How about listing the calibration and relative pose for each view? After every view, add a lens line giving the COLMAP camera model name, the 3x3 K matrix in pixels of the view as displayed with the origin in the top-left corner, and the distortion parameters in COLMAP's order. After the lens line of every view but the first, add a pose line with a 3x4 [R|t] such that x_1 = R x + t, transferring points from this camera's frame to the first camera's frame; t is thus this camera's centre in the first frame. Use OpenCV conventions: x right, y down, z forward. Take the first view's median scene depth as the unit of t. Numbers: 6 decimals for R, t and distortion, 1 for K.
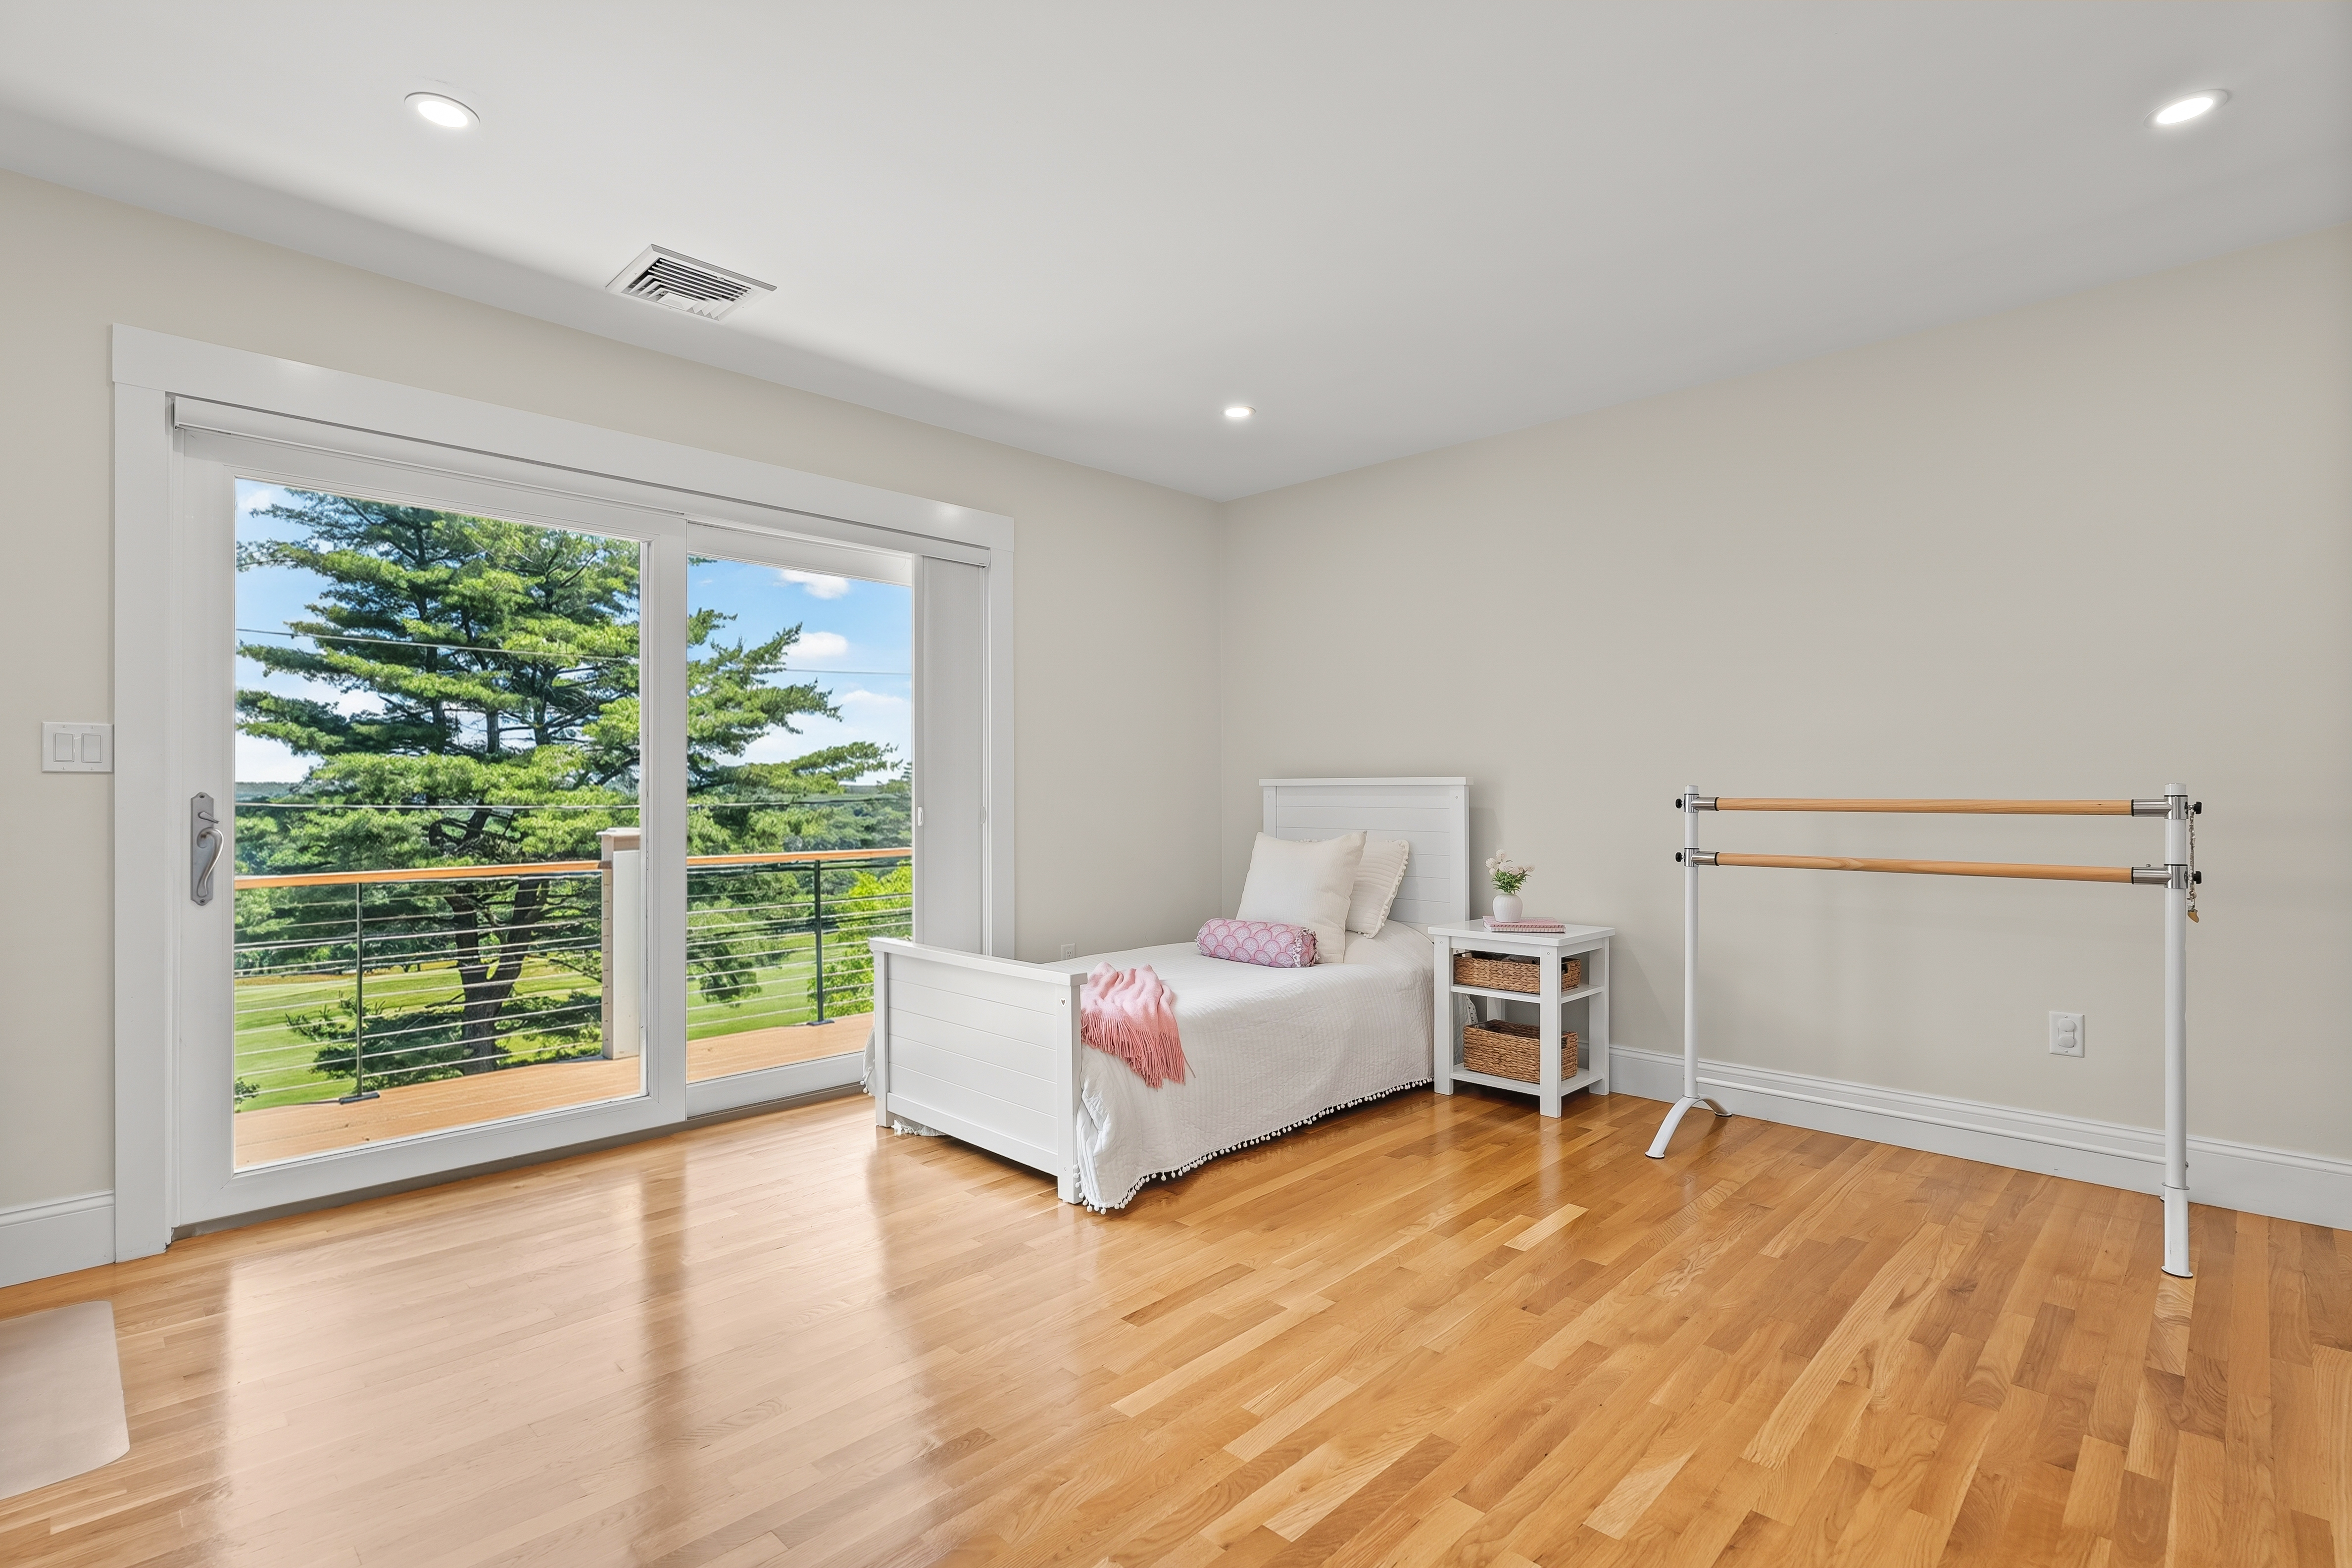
lens RADIAL K [[1109.4, 0, 1187.7], [0, 1109.4, 793.0], [0, 0, 1]] dist [0.002008, -0.000553]
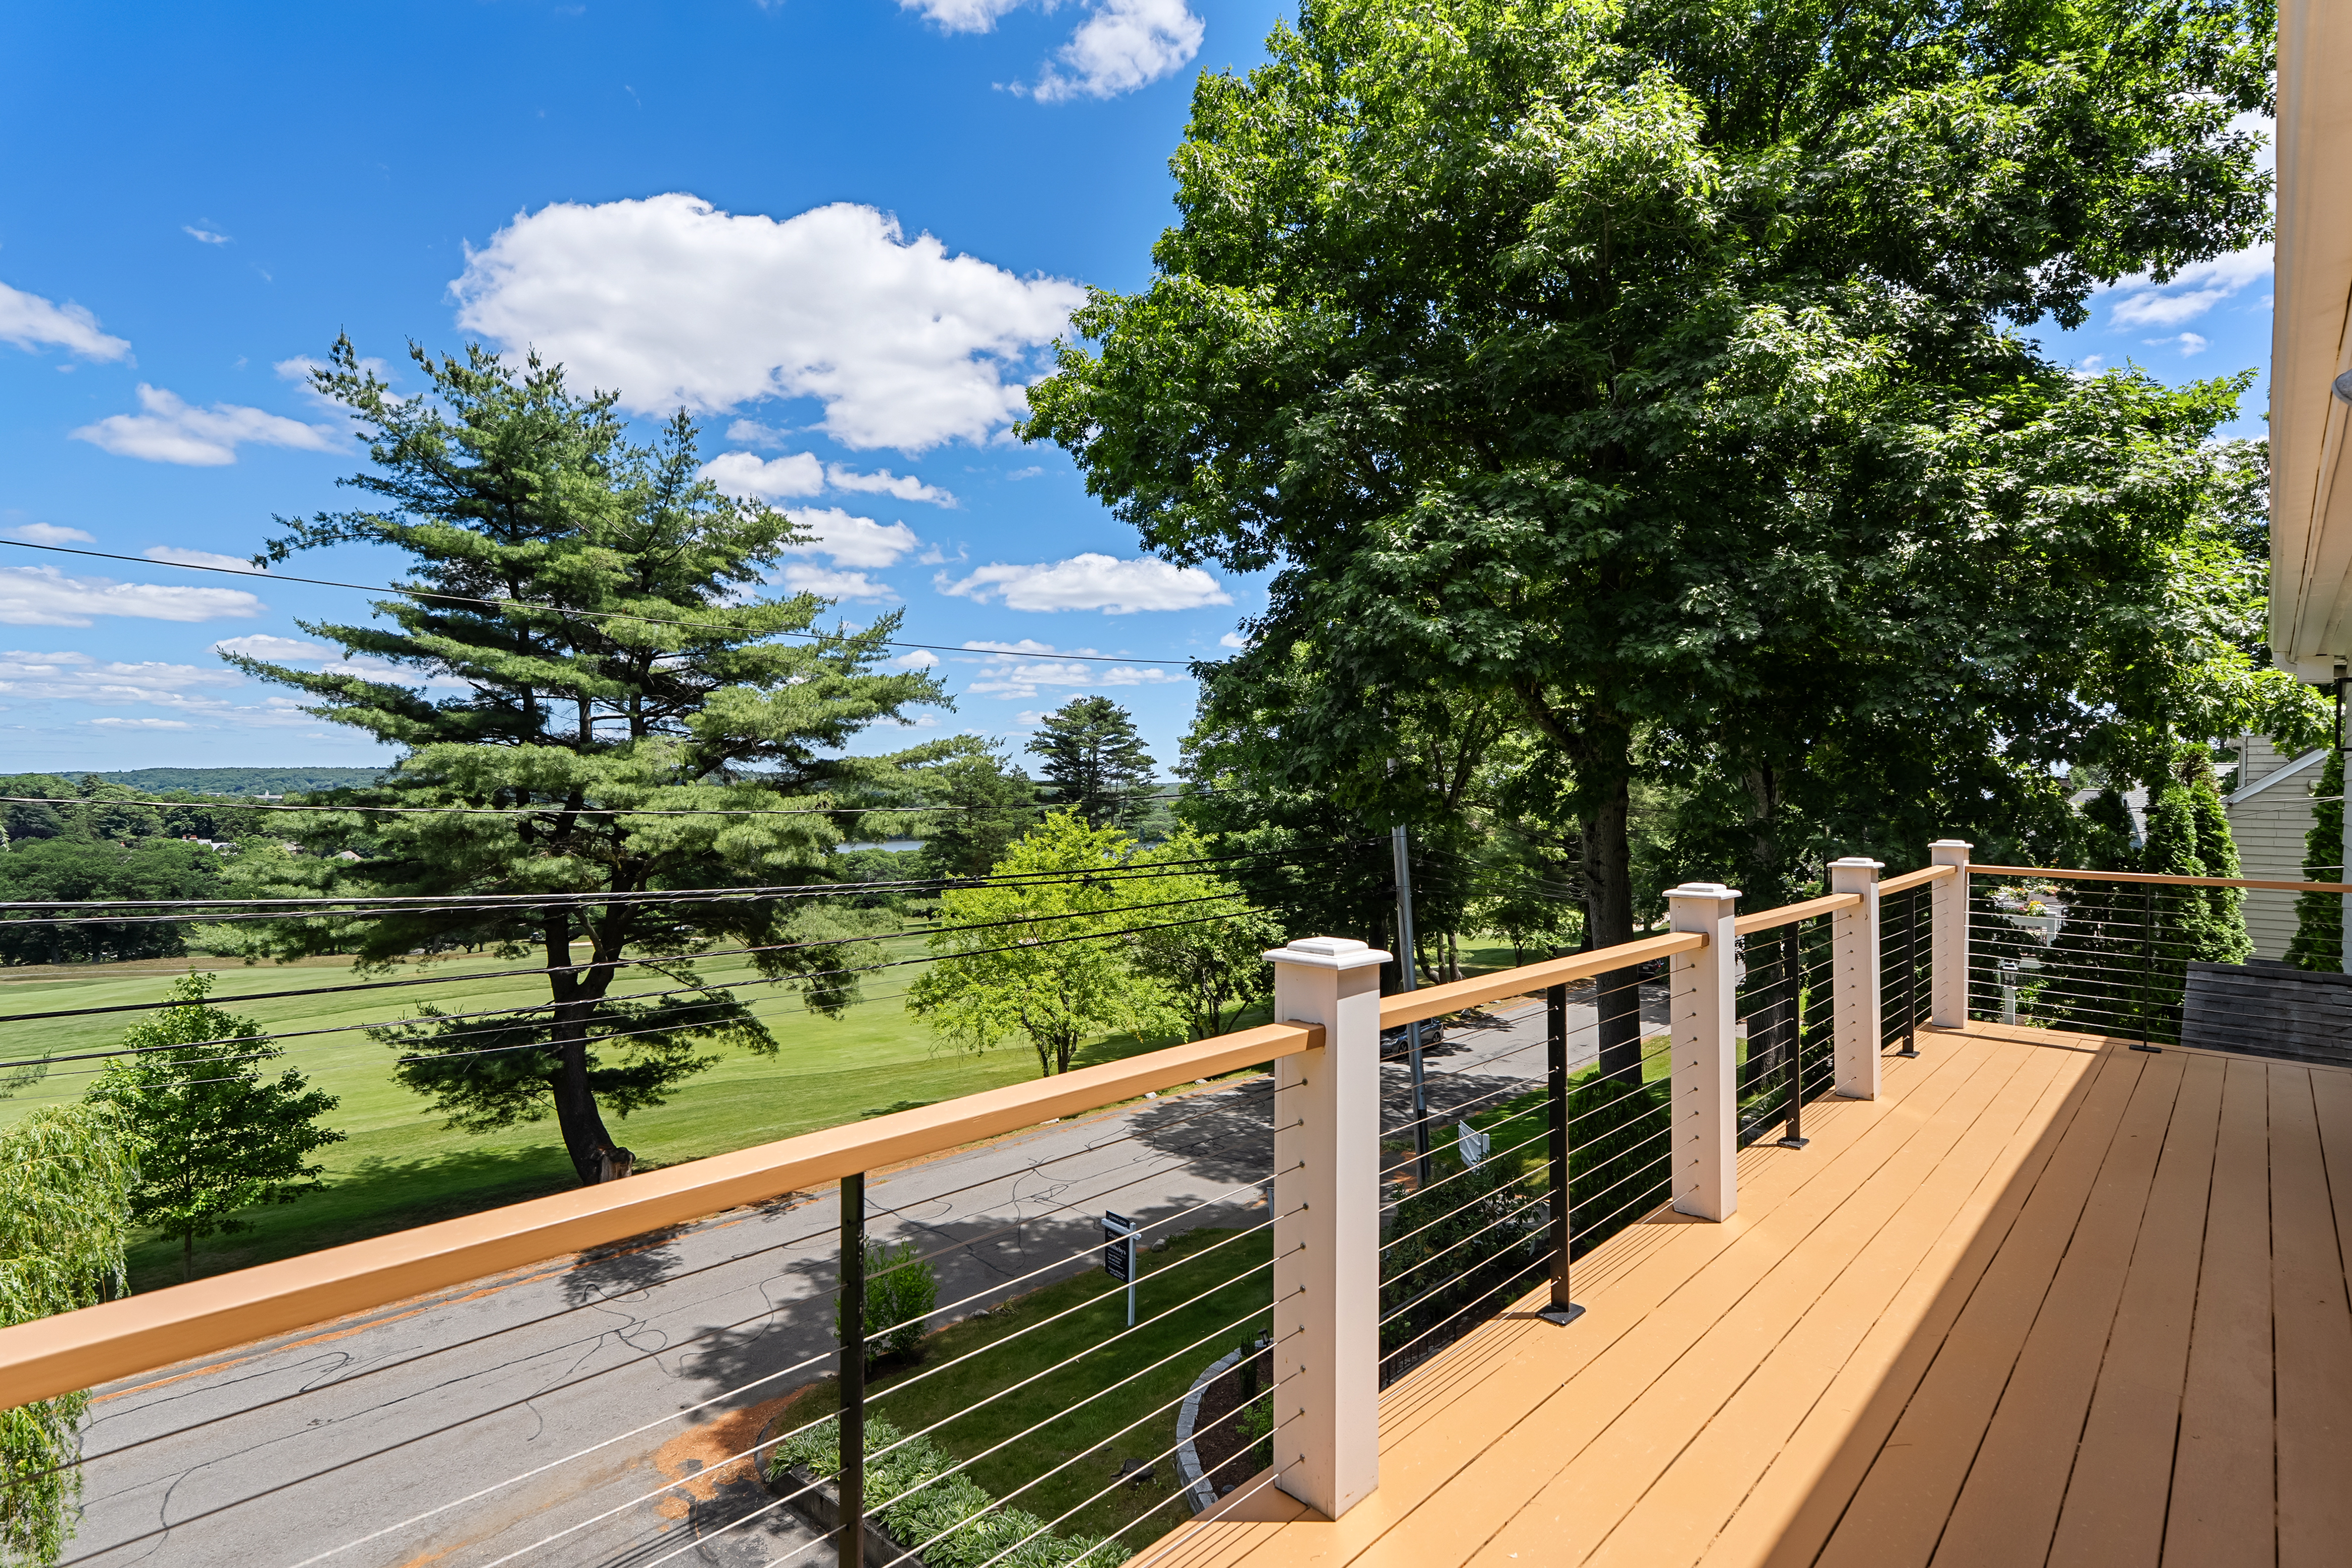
lens RADIAL K [[1079.2, 0, 1192.9], [0, 1079.2, 789.7], [0, 0, 1]] dist [-0.002960, 0.001241]
pose [[0.999817, 0.009575, -0.016553, -0.102895], [-0.009566, 0.999954, 0.000648, -0.002690], [0.016558, -0.000489, 0.999863, 0.104206]]
